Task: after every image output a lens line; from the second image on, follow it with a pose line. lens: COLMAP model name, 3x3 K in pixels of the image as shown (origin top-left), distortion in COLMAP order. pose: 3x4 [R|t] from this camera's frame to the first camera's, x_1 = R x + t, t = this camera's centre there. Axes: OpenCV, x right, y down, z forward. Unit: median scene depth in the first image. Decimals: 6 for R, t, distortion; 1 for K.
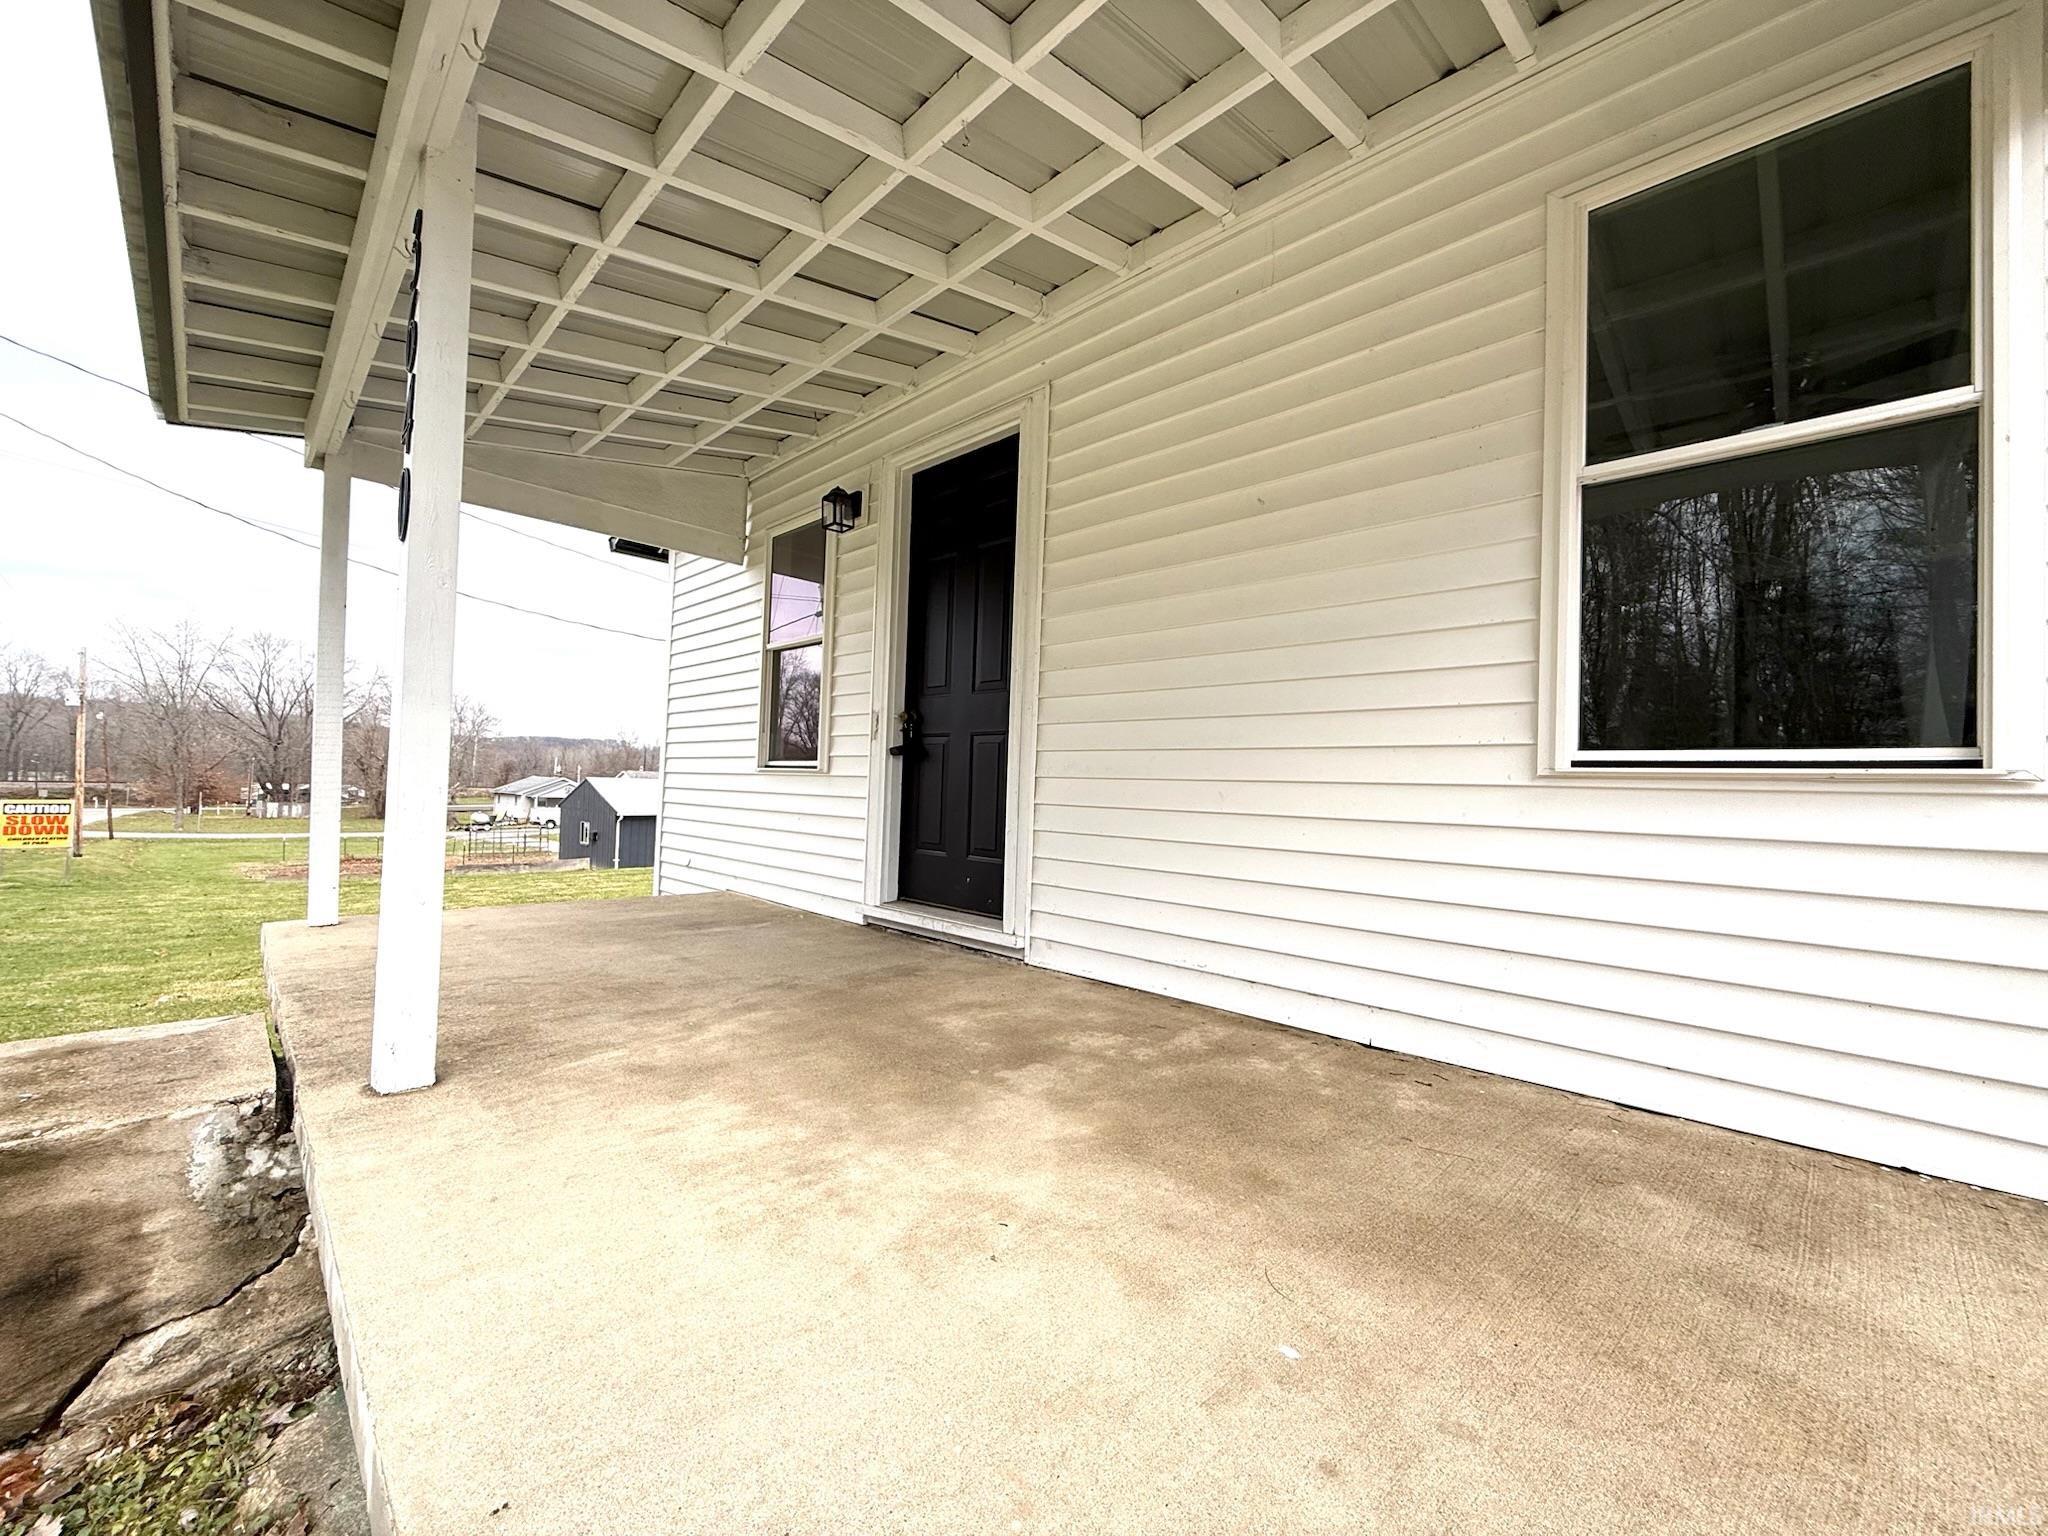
lens RADIAL K [[814.3, 0, 1013.2], [0, 814.3, 753.8], [0, 0, 1]] dist [0.001251, -0.000237]
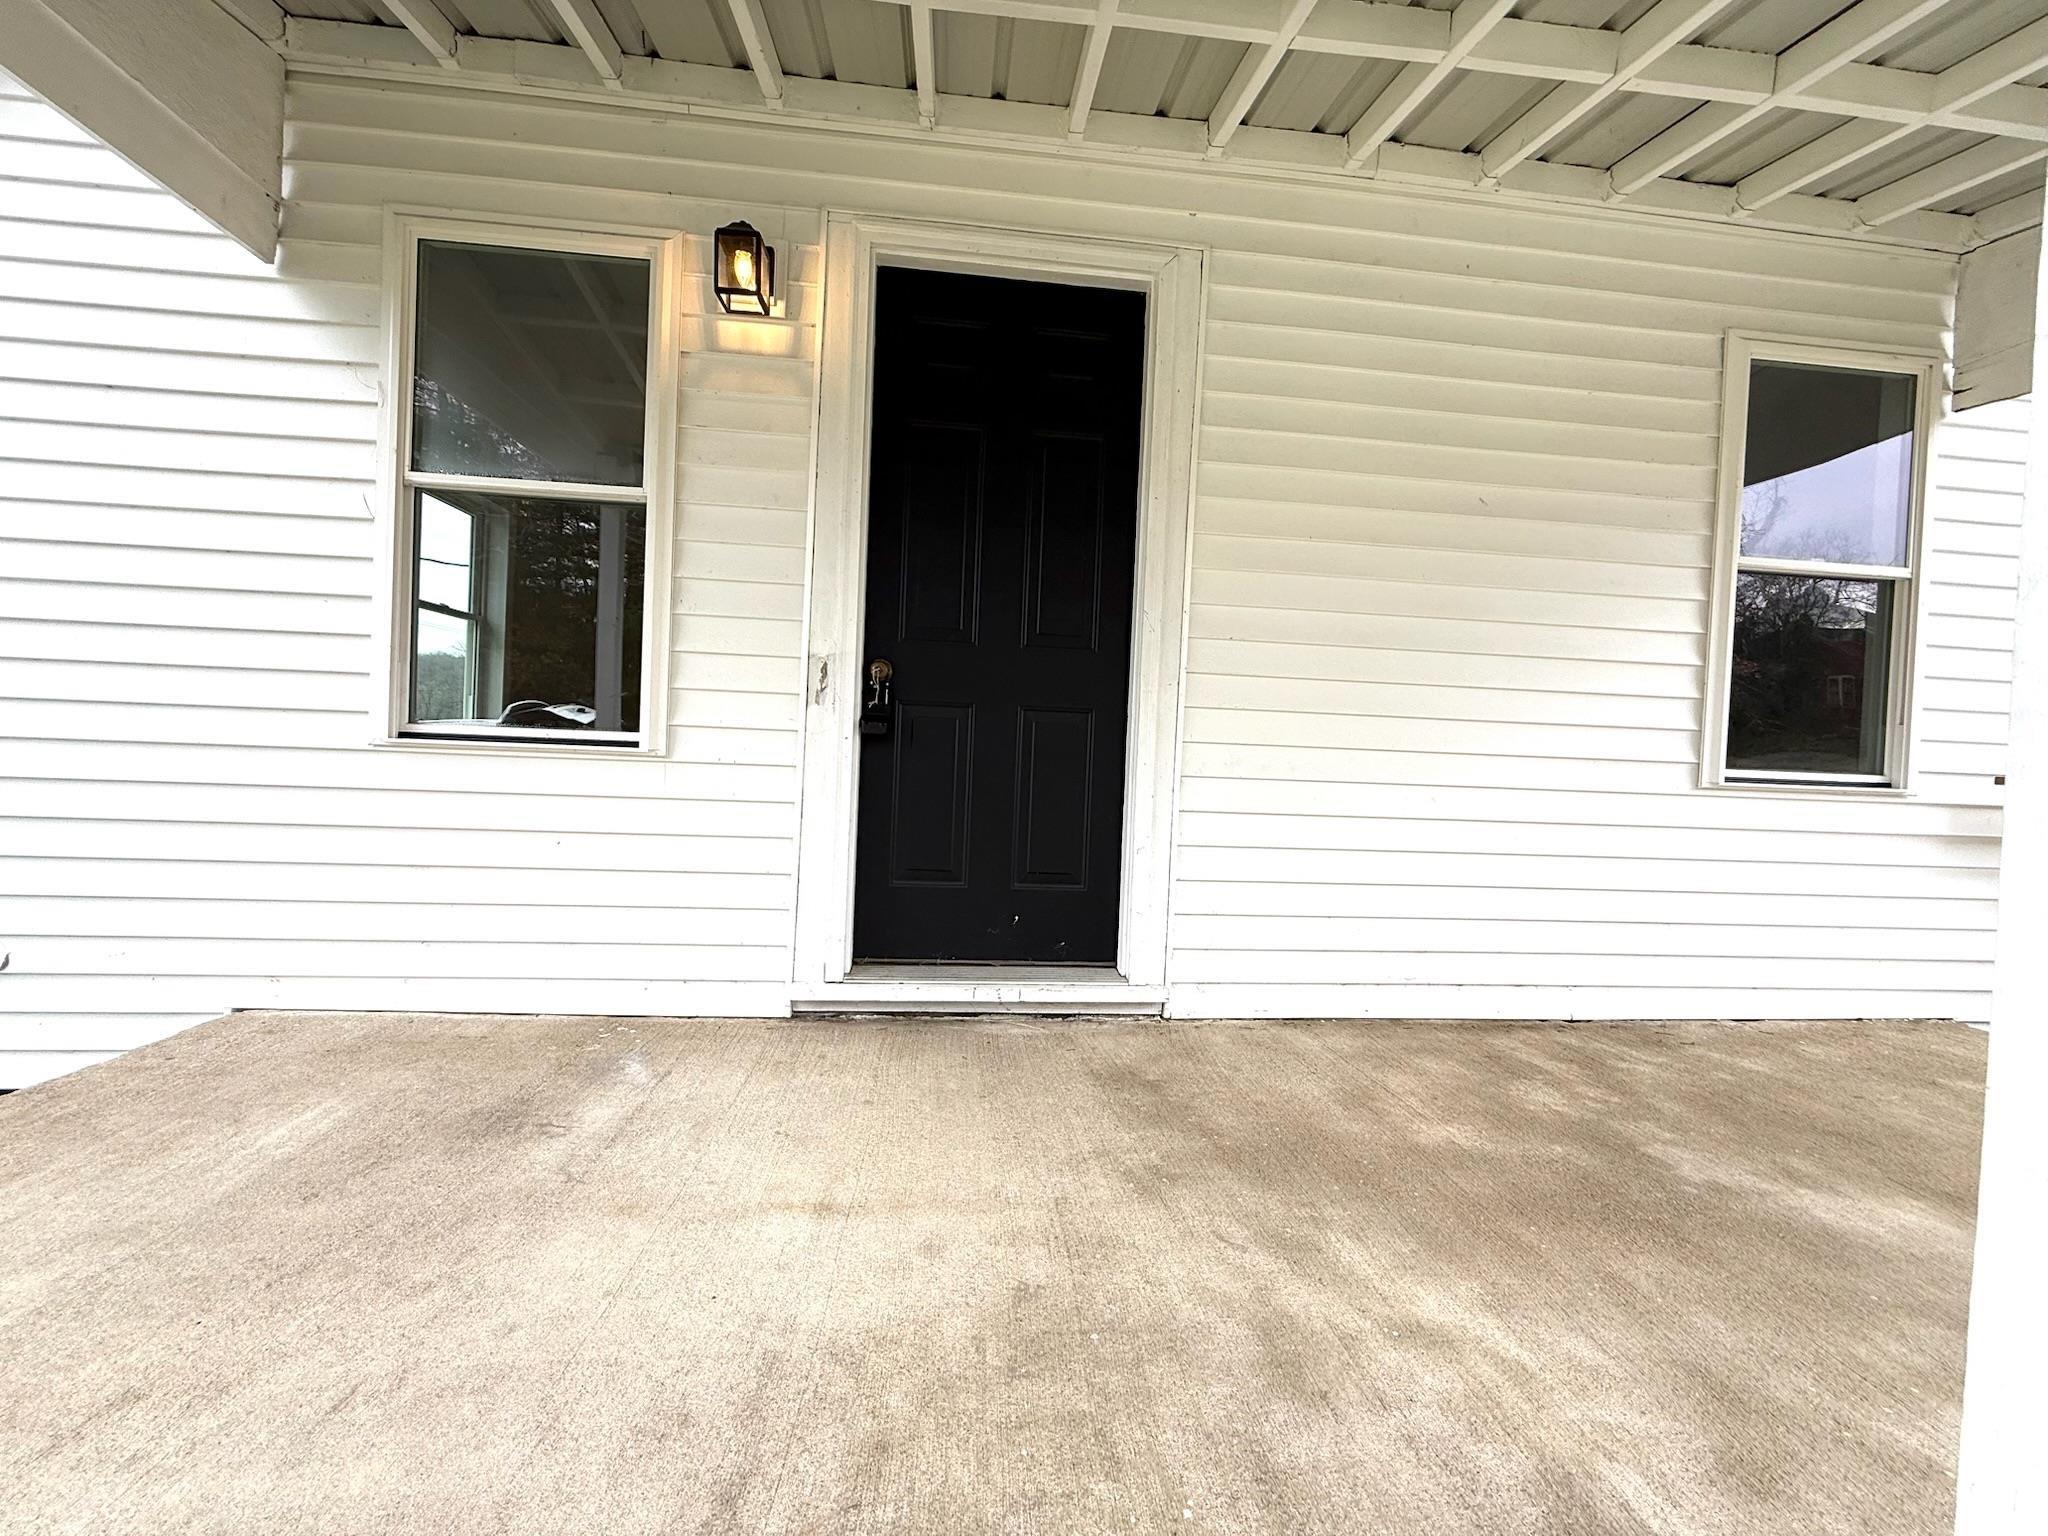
lens RADIAL K [[814.3, 0, 1023.6], [0, 814.3, 757.9], [0, 0, 1]] dist [0.001251, -0.000237]
pose [[0.636136, -0.010842, 0.771501, -0.909029], [-0.051375, 0.997087, 0.056373, -0.032633], [-0.769864, -0.075496, 0.633726, 0.878467]]
